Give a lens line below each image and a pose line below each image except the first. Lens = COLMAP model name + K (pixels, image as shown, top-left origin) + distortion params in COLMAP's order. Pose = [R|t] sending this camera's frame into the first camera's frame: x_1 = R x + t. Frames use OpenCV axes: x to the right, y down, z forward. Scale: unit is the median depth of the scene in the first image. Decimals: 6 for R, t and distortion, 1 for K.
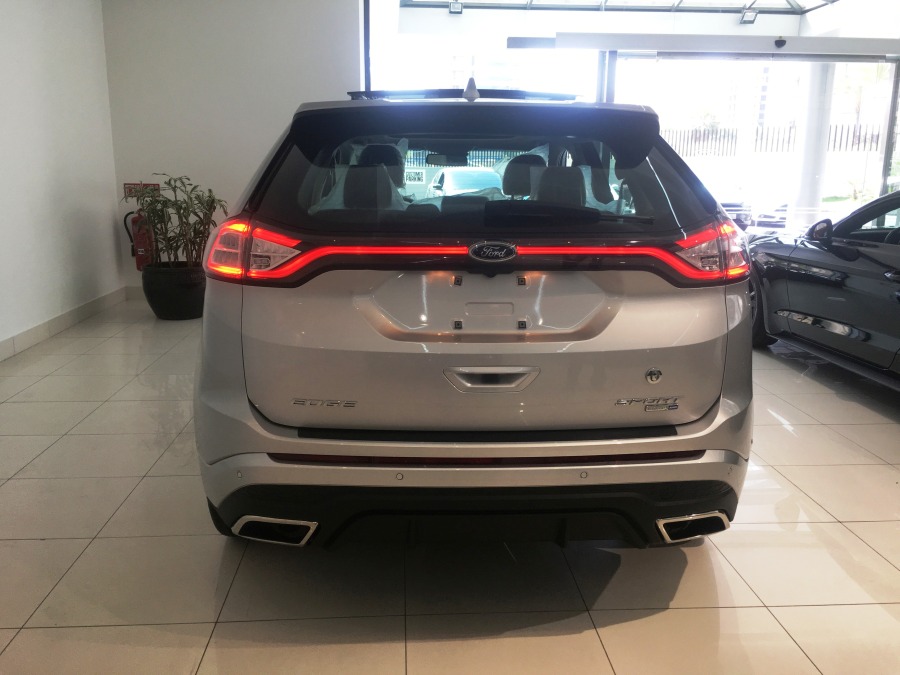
lens RADIAL K [[780.1, 0, 437.7], [0, 780.1, 316.5], [0, 0, 1]] dist [0.029158, -0.032749]
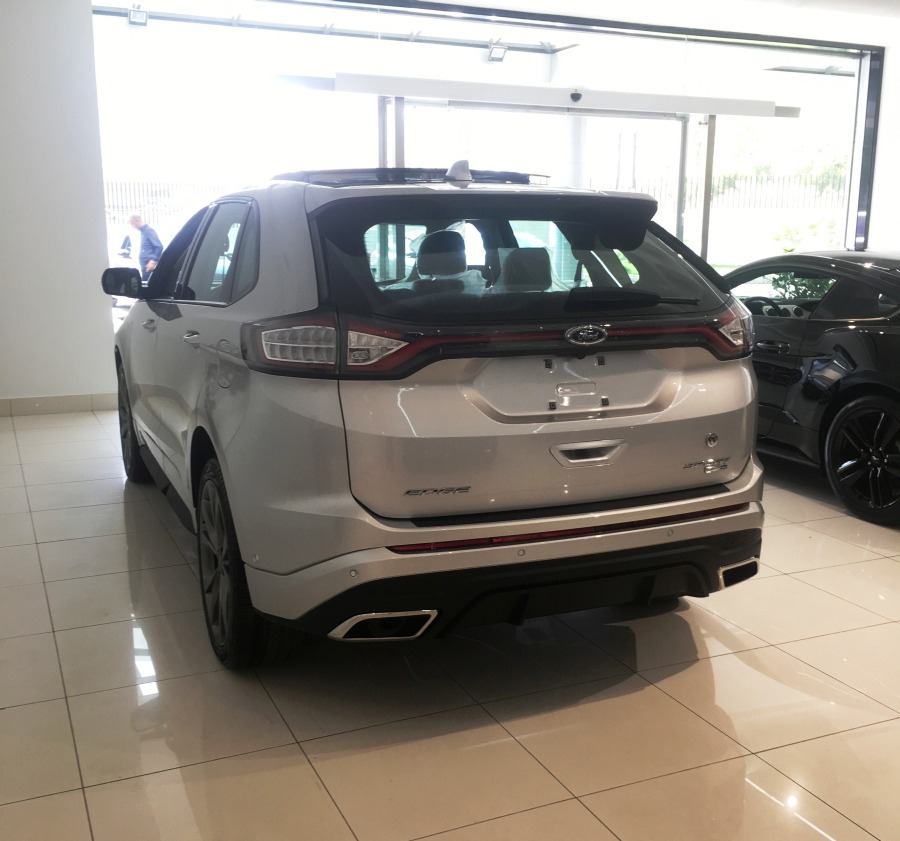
lens RADIAL K [[1009.6, 0, 449.2], [0, 1009.6, 413.4], [0, 0, 1]] dist [0.059922, 0.000000]
pose [[0.937567, -0.067778, 0.341137, -0.540232], [0.069379, 0.997562, 0.007519, 0.001157], [-0.340814, 0.016618, 0.939984, -0.226798]]
